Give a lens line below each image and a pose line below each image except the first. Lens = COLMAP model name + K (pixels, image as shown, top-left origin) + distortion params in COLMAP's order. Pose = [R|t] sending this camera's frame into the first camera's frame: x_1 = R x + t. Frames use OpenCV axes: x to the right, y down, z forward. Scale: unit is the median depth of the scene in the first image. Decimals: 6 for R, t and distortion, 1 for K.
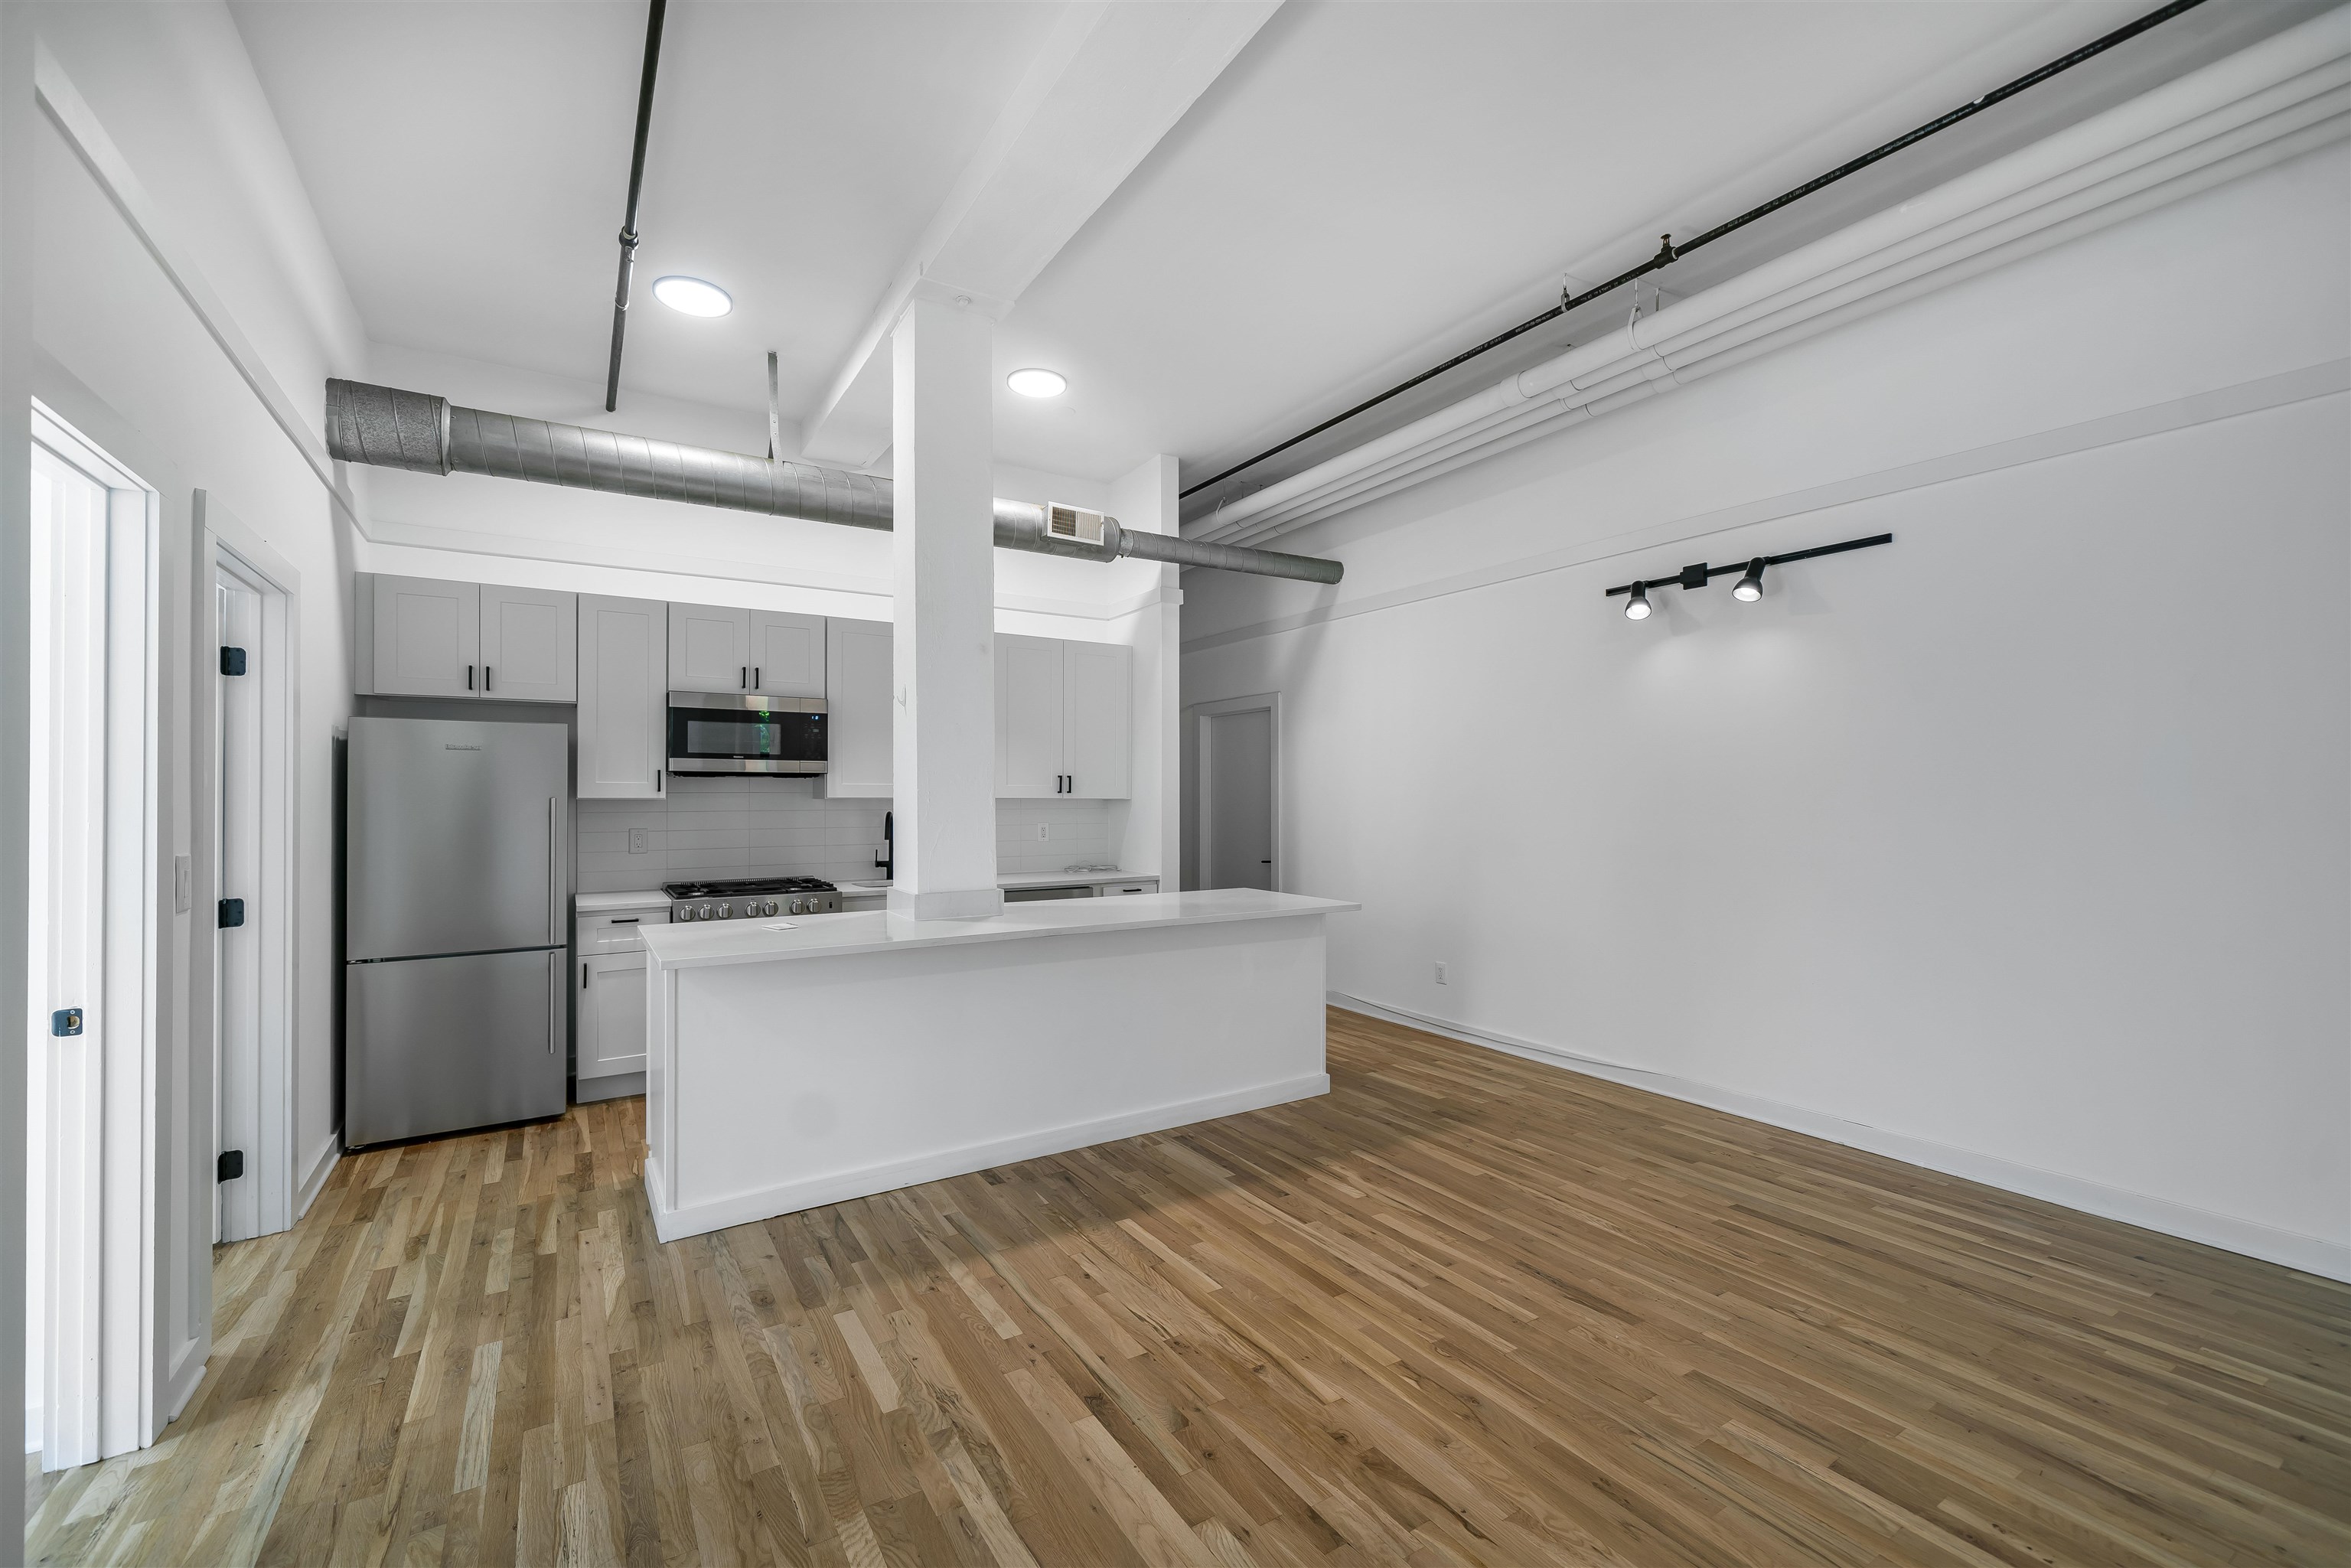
lens RADIAL K [[965.1, 0, 1163.7], [0, 965.1, 790.2], [0, 0, 1]] dist [-0.000486, 0.000316]
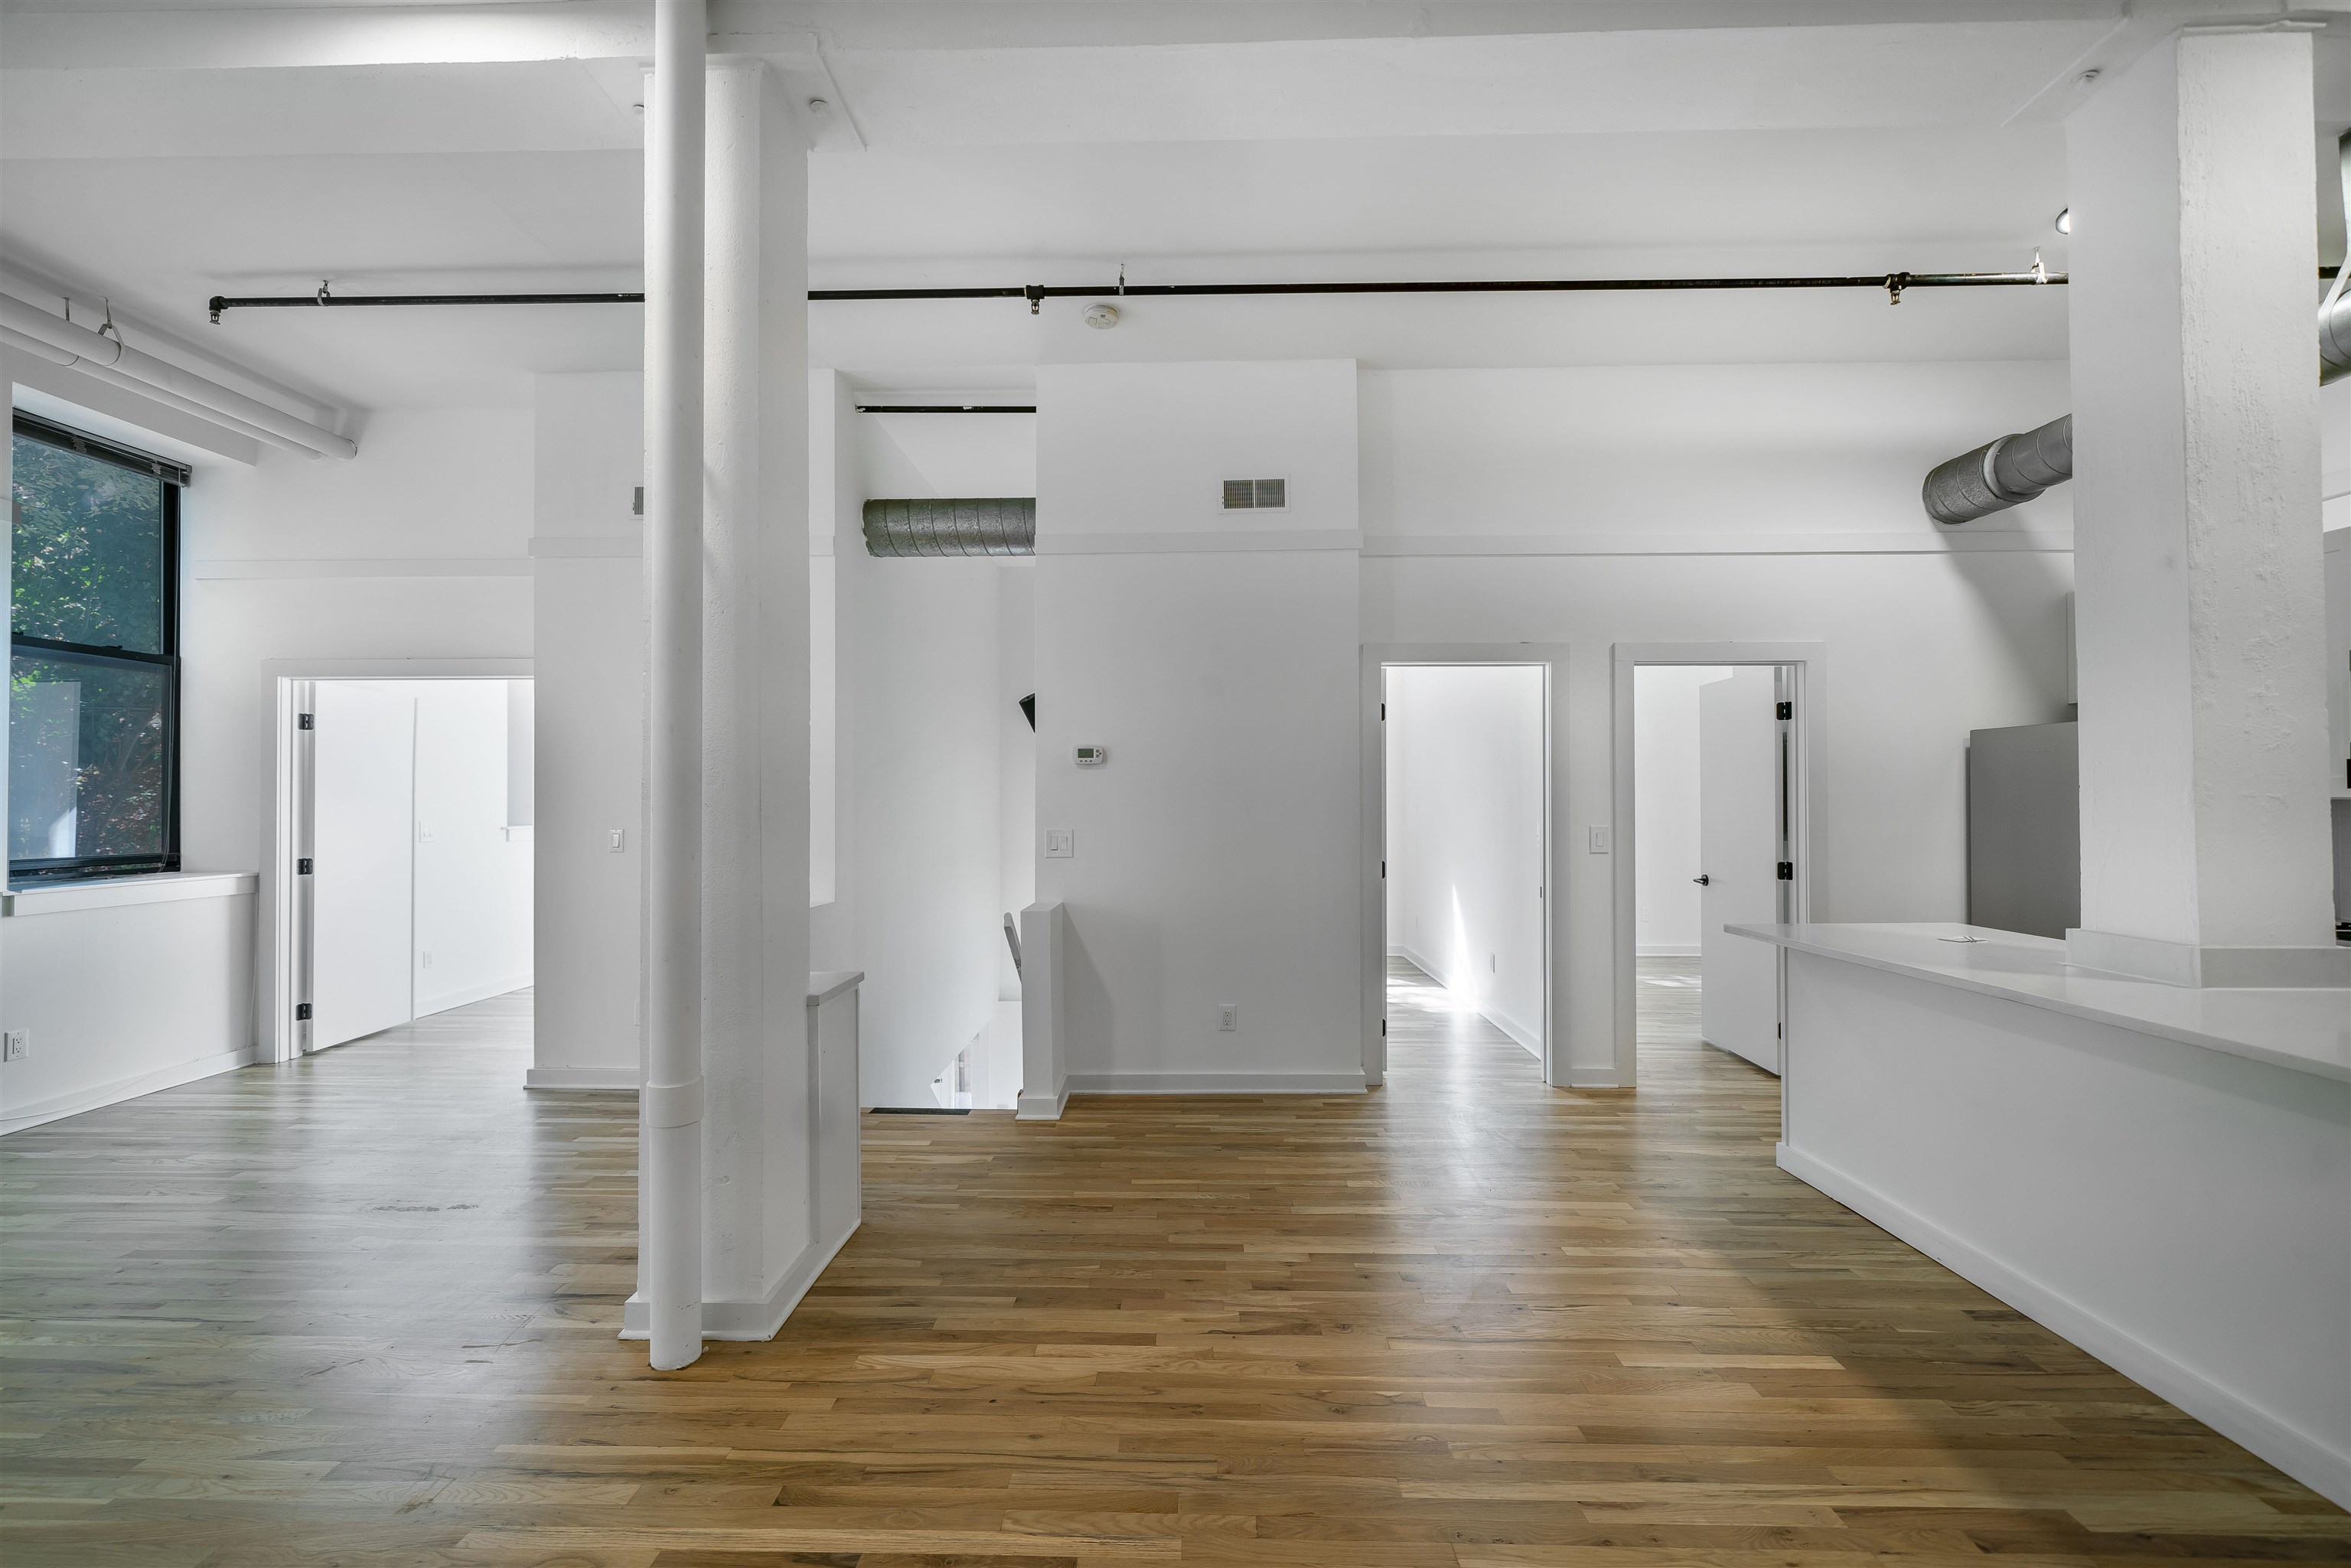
lens RADIAL K [[965.1, 0, 1163.7], [0, 965.1, 790.2], [0, 0, 1]] dist [-0.000486, 0.000316]
pose [[-0.553712, -0.006848, -0.832680, 0.662998], [0.008660, 0.999865, -0.013981, 0.006817], [0.832663, -0.014953, -0.553578, 0.749709]]
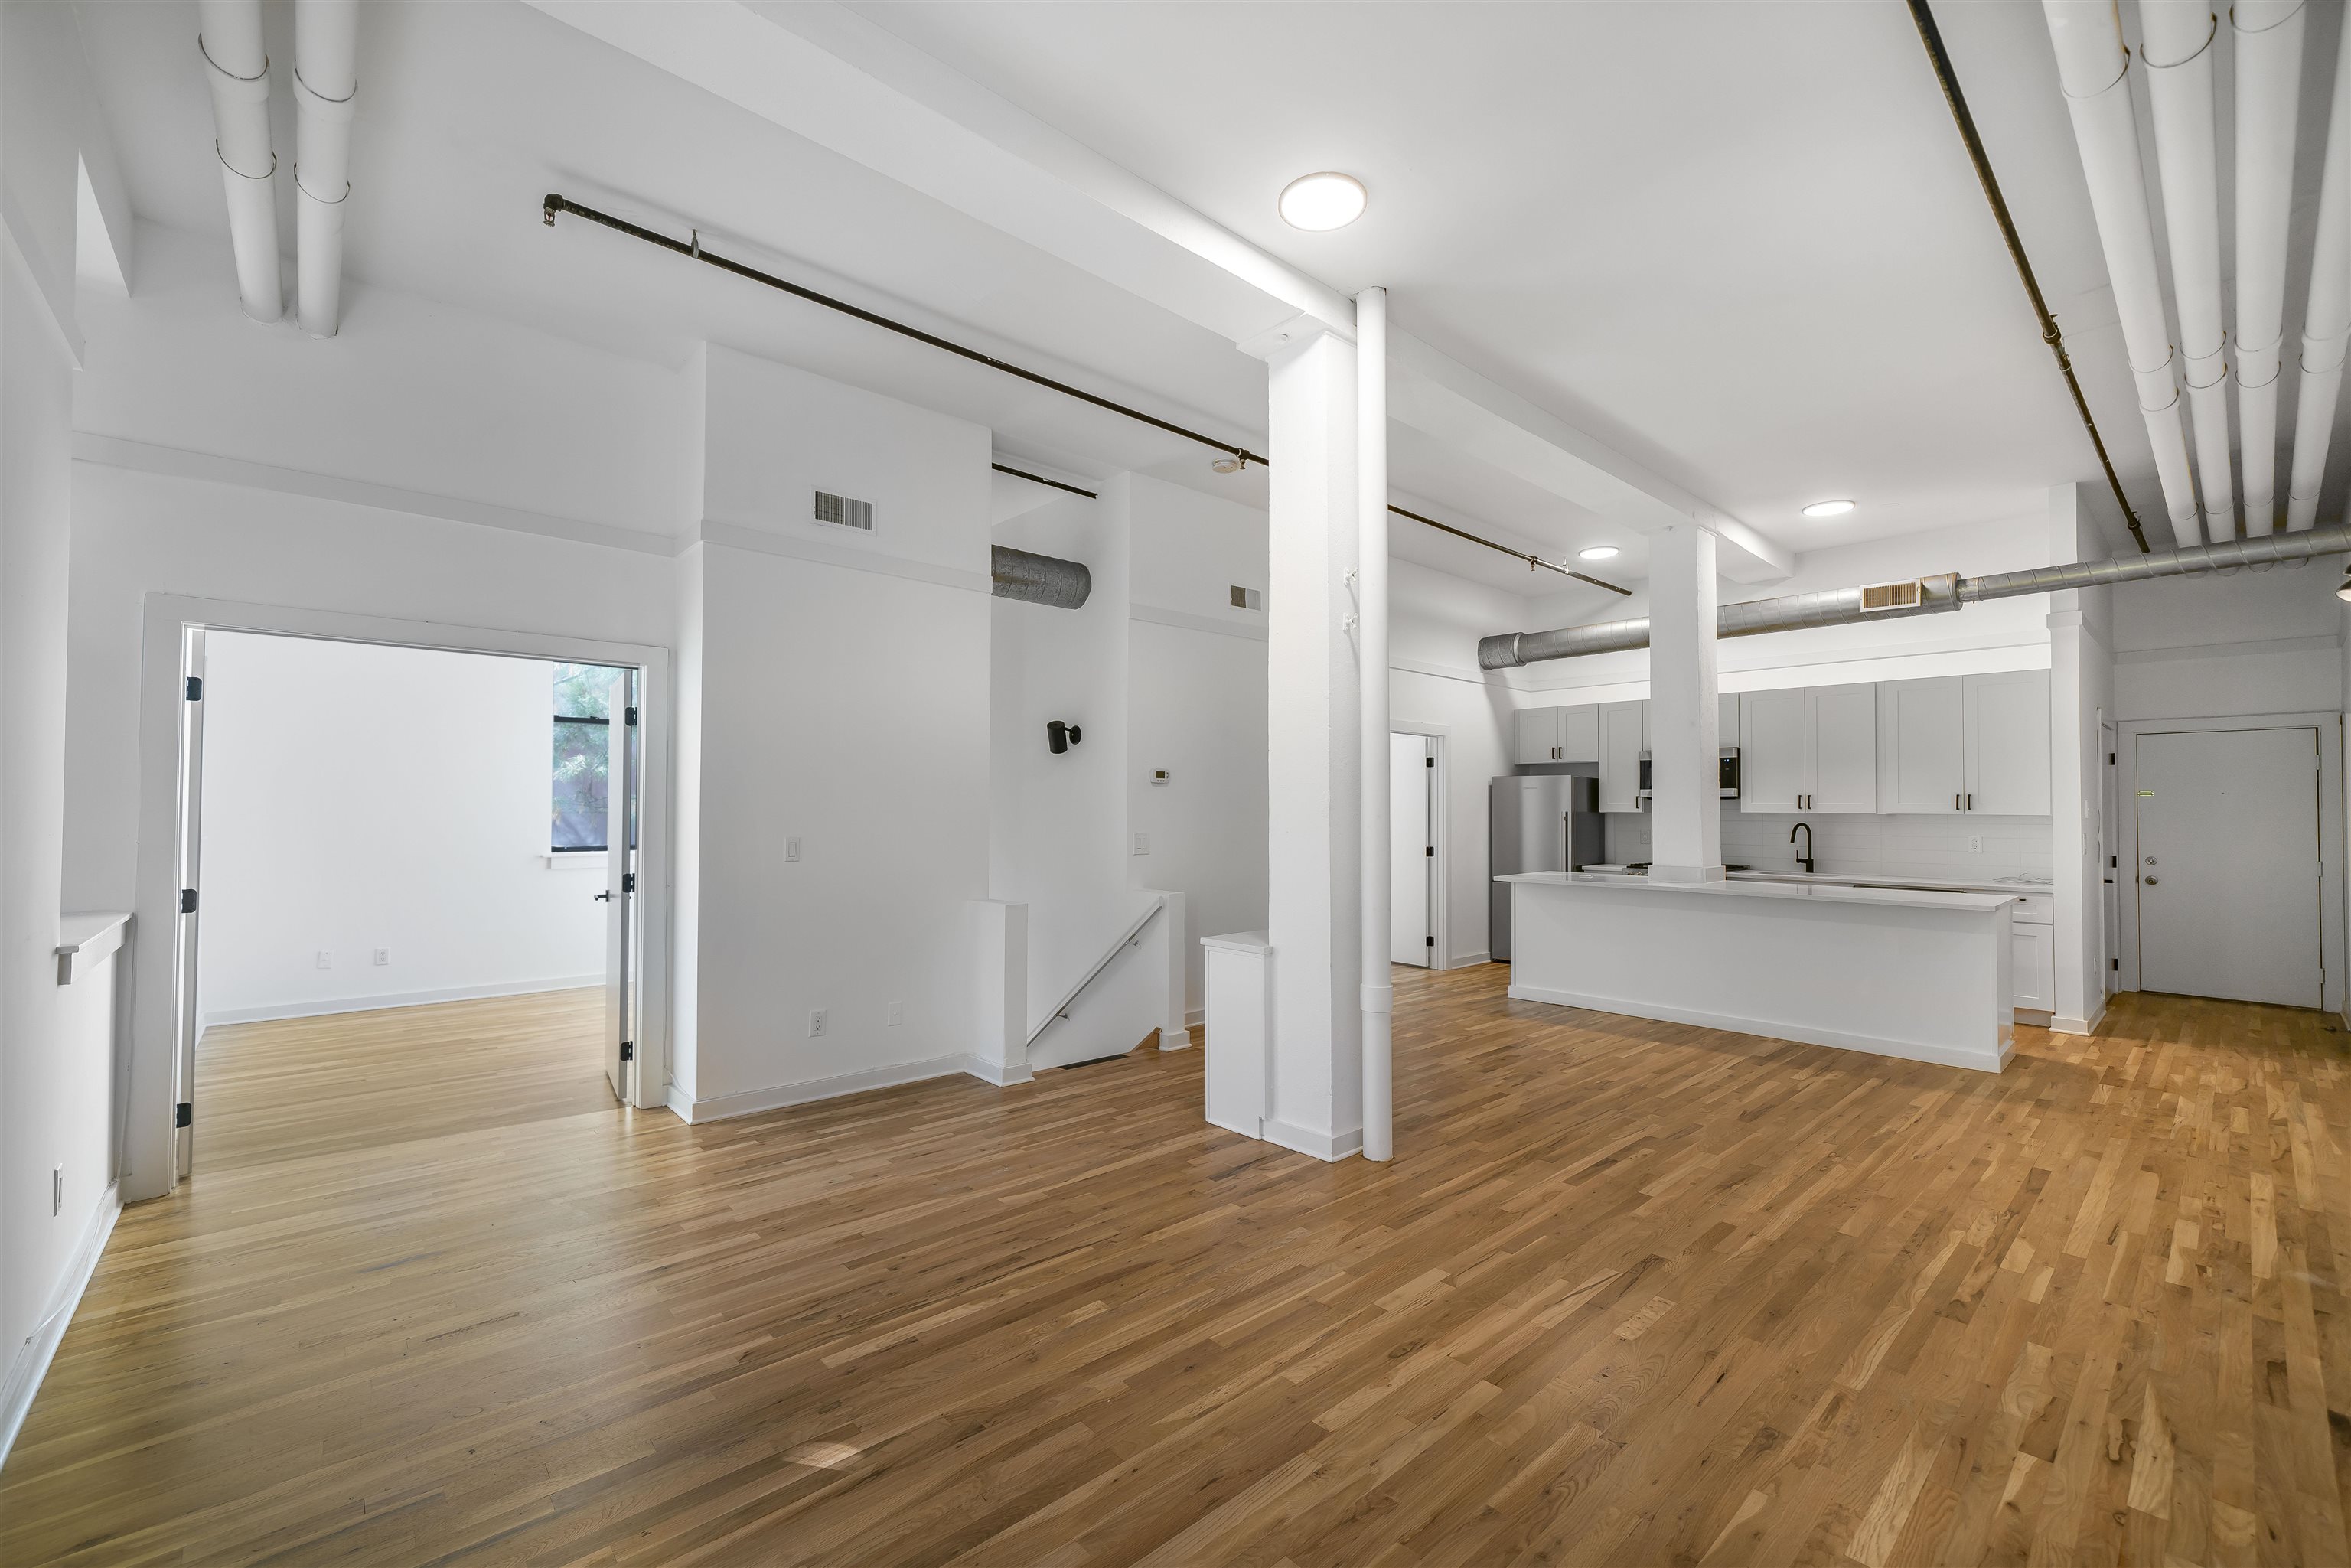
lens RADIAL K [[965.1, 0, 1163.7], [0, 965.1, 790.2], [0, 0, 1]] dist [-0.000486, 0.000316]
pose [[0.169364, -0.018395, -0.985382, 1.230743], [0.002150, 0.999830, -0.018295, -0.001589], [0.985551, 0.000980, 0.169375, -0.179778]]
